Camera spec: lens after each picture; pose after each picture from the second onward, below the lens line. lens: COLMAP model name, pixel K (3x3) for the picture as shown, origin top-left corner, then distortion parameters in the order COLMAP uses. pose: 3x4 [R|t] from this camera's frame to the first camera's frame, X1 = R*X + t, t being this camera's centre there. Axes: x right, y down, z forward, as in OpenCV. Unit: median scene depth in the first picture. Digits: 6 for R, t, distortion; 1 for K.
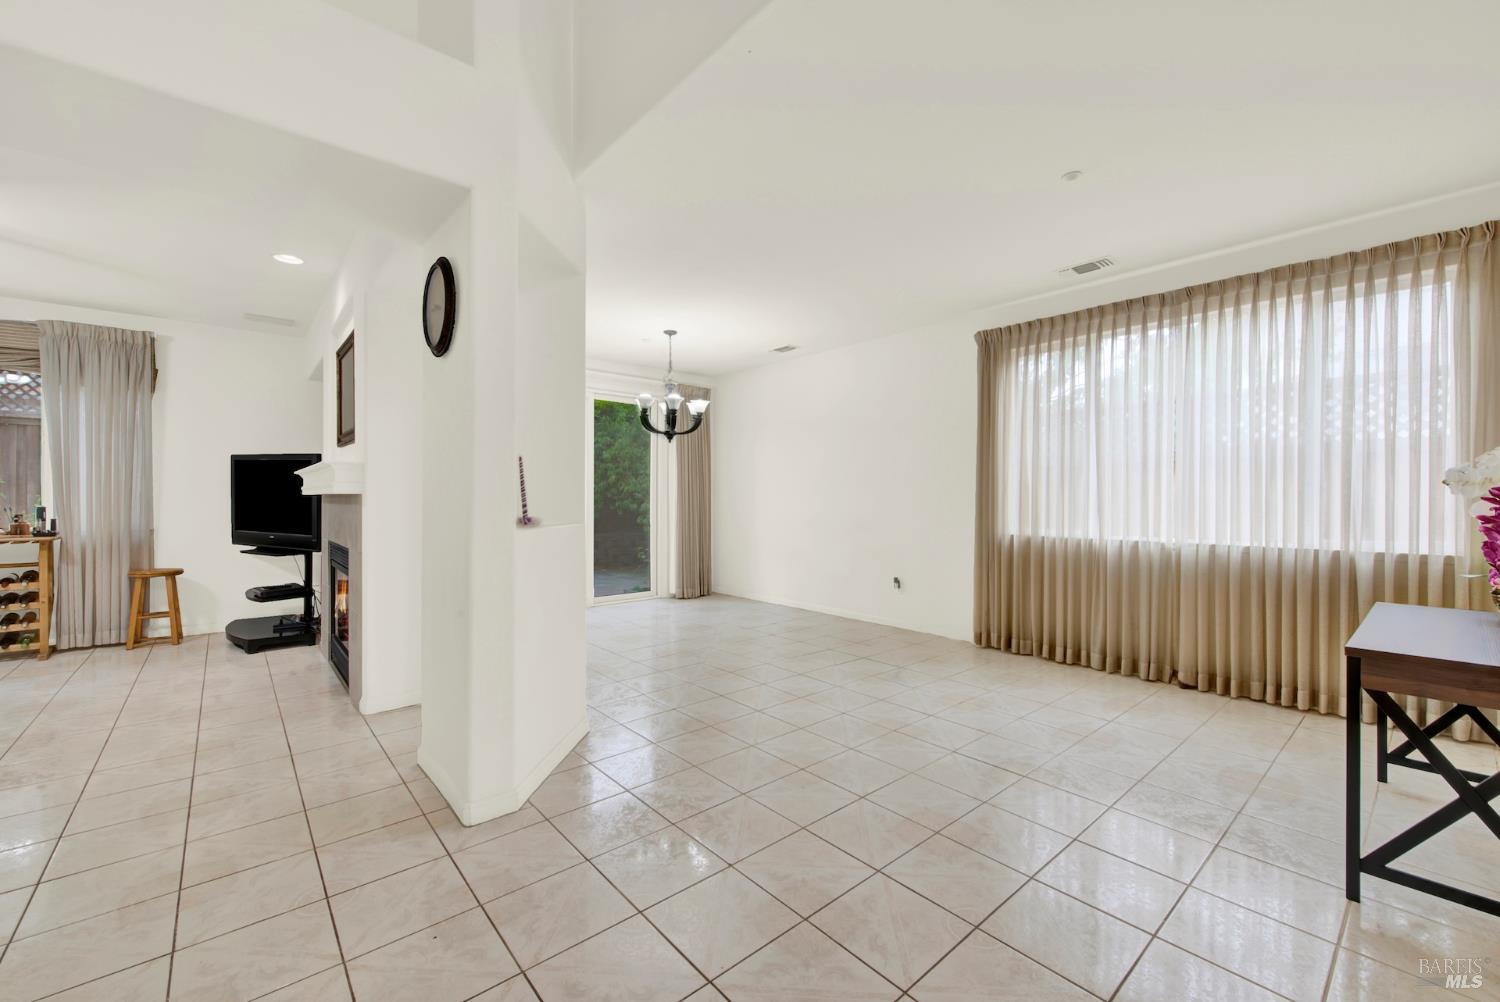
lens RADIAL K [[609.7, 0, 757.0], [0, 609.7, 495.5], [0, 0, 1]] dist [0.008417, -0.004276]
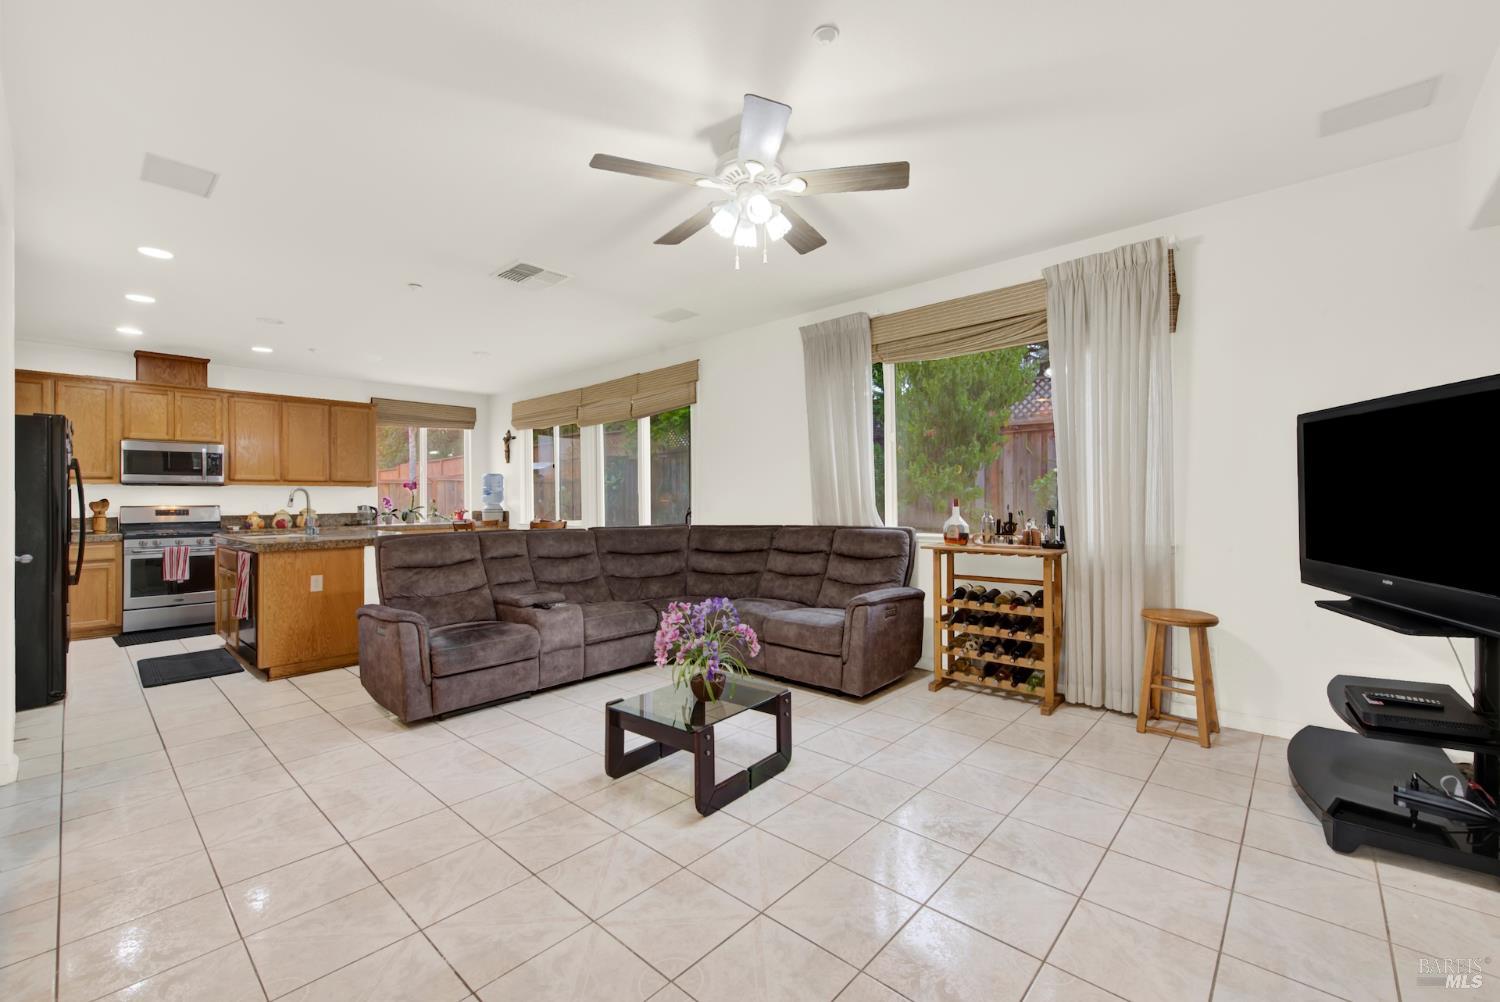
lens RADIAL K [[609.7, 0, 760.5], [0, 609.7, 499.8], [0, 0, 1]] dist [0.008417, -0.004276]
pose [[0.138842, 0.010183, -0.990262, -0.437600], [0.015560, 0.999801, 0.012463, -0.009769], [0.990192, -0.017139, 0.138656, 0.511054]]
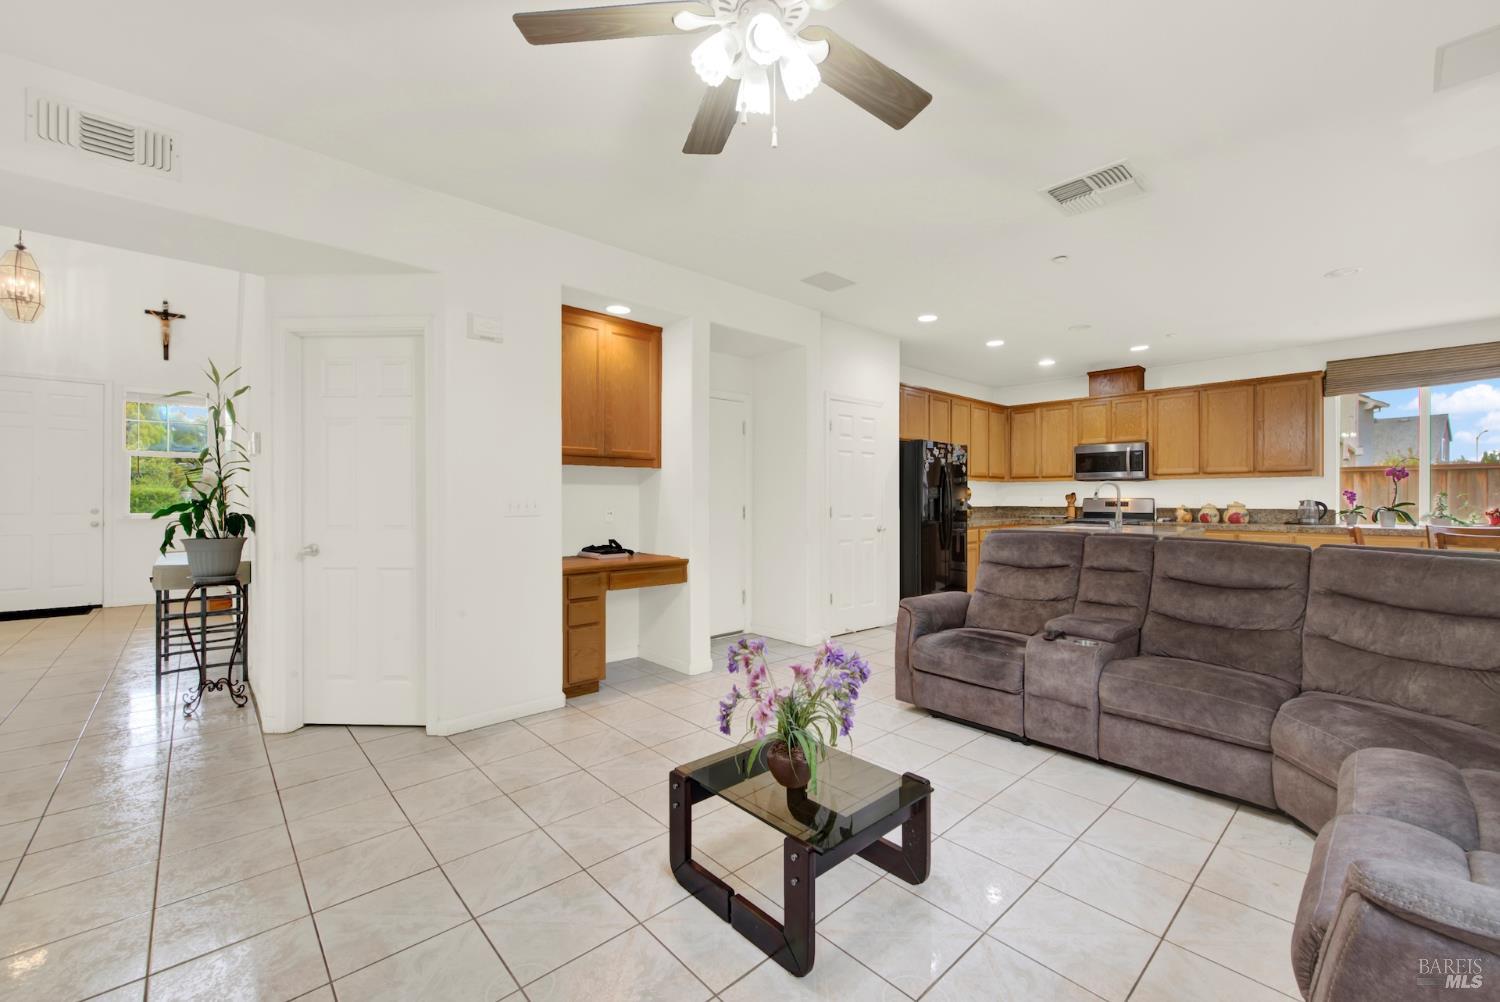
lens RADIAL K [[609.7, 0, 756.8], [0, 609.7, 499.3], [0, 0, 1]] dist [0.008417, -0.004276]
pose [[-0.999066, 0.011608, -0.041627, -0.919360], [0.011842, 0.999915, -0.005386, -0.000470], [0.041561, -0.005874, -0.999119, 0.901901]]
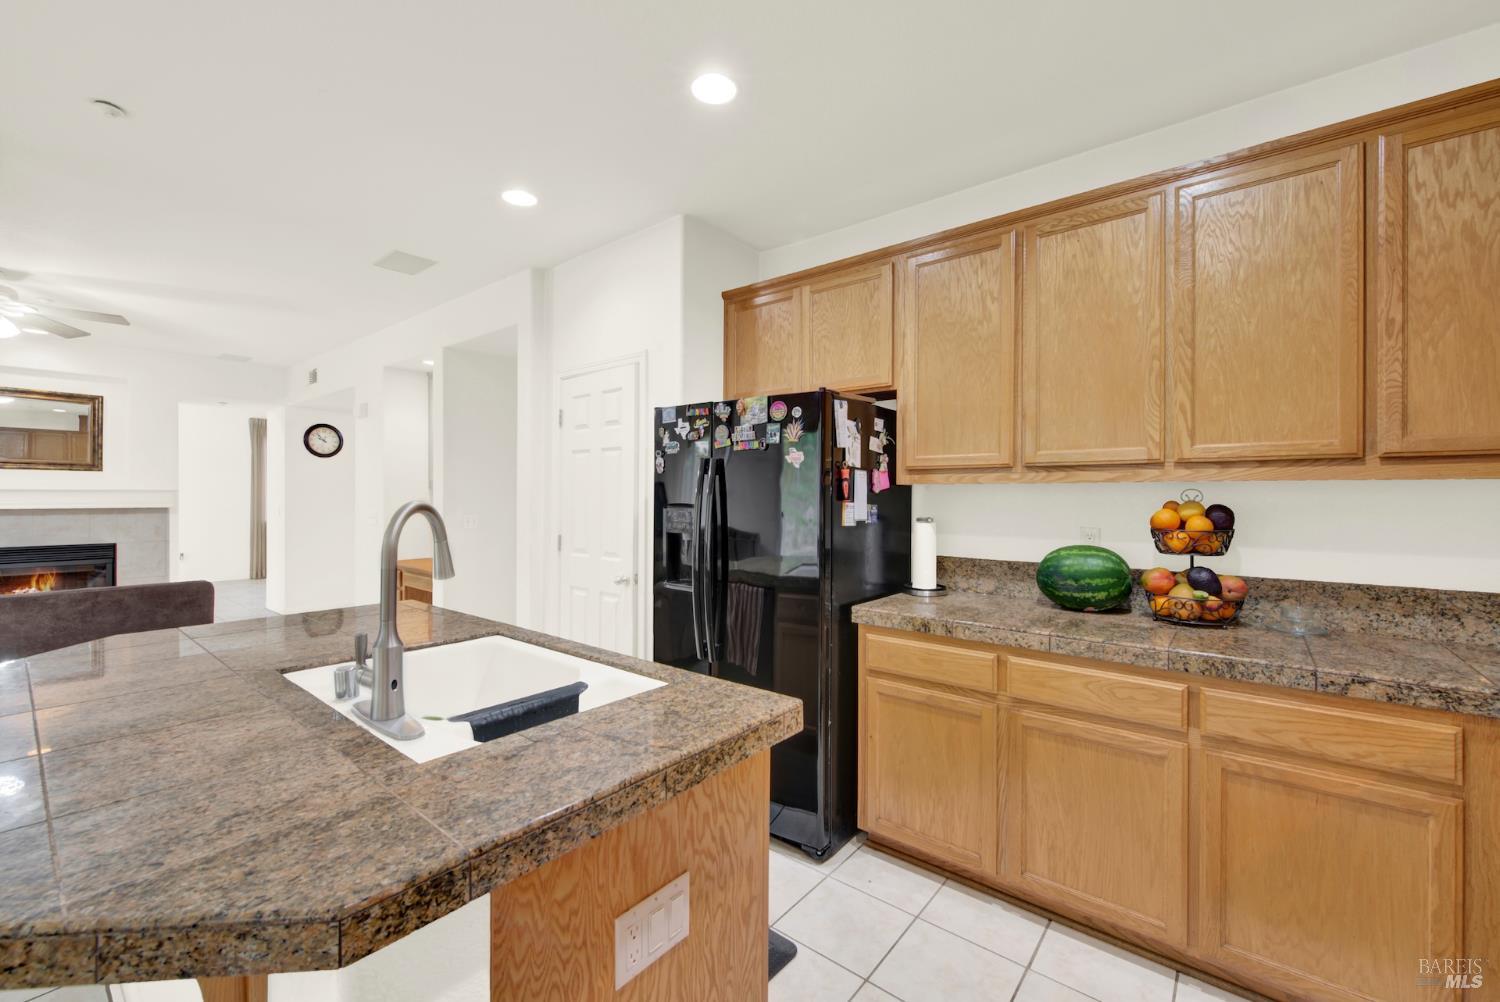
lens RADIAL K [[609.7, 0, 753.9], [0, 609.7, 496.3], [0, 0, 1]] dist [0.008417, -0.004276]
pose [[-0.188395, 0.009218, 0.982050, -1.815246], [-0.009915, 0.999887, -0.011288, -0.030012], [-0.982043, -0.011864, -0.188283, -0.189877]]
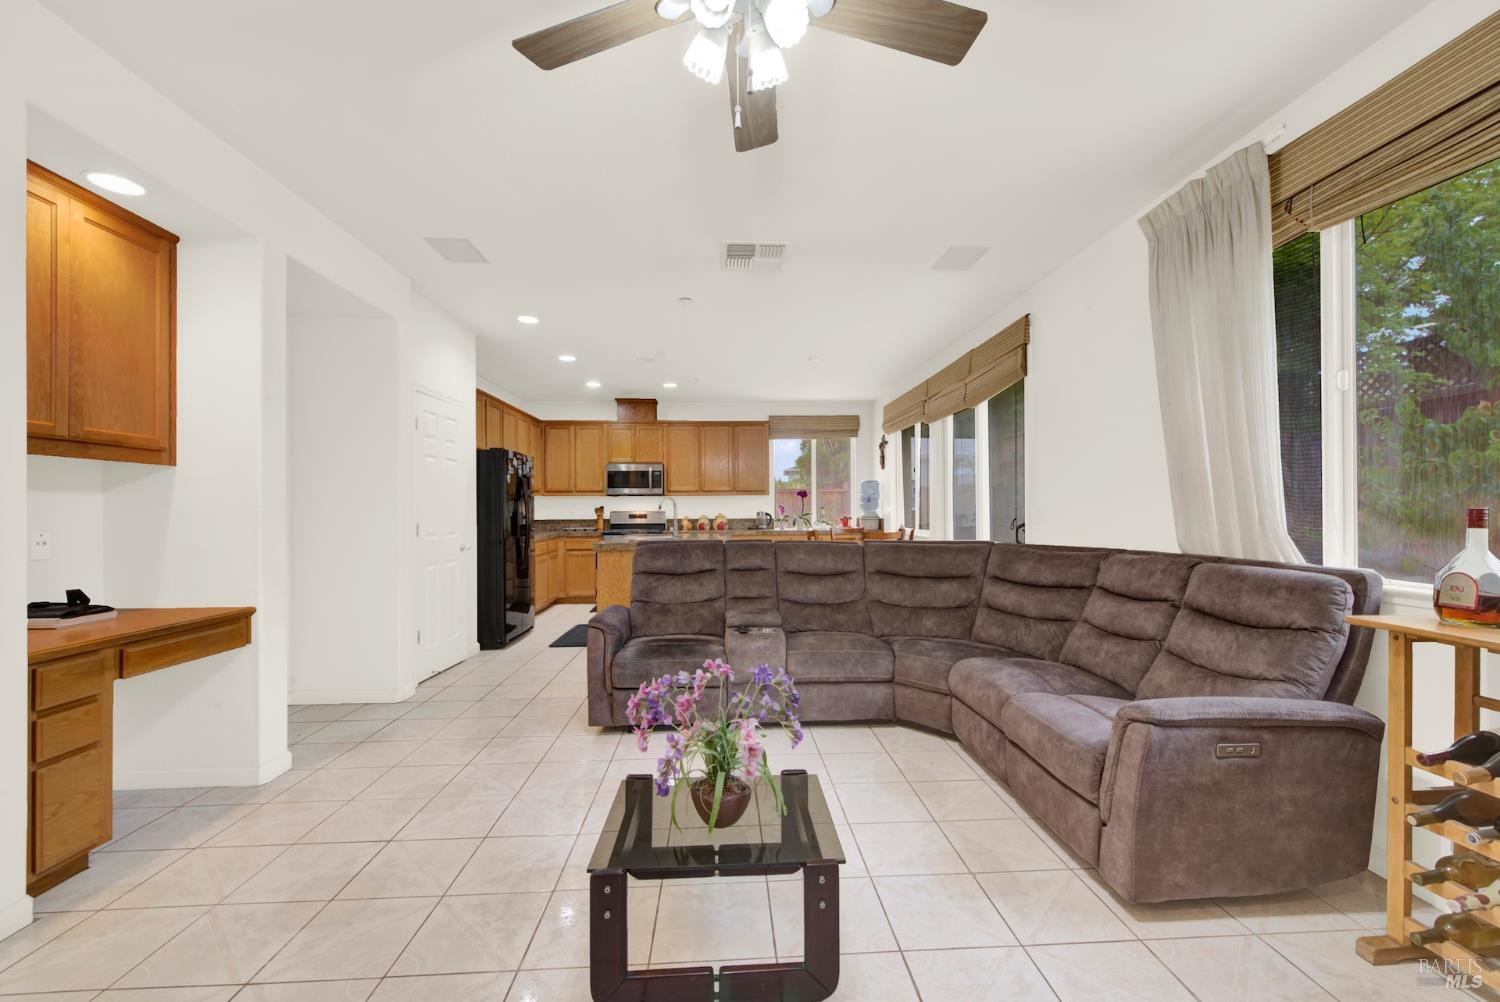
lens RADIAL K [[609.7, 0, 761.4], [0, 609.7, 508.4], [0, 0, 1]] dist [0.008417, -0.004276]
pose [[-0.597647, 0.012815, -0.801657, -0.702688], [0.018993, 0.999818, 0.001823, -0.005064], [0.801535, -0.014136, -0.597781, 0.758080]]
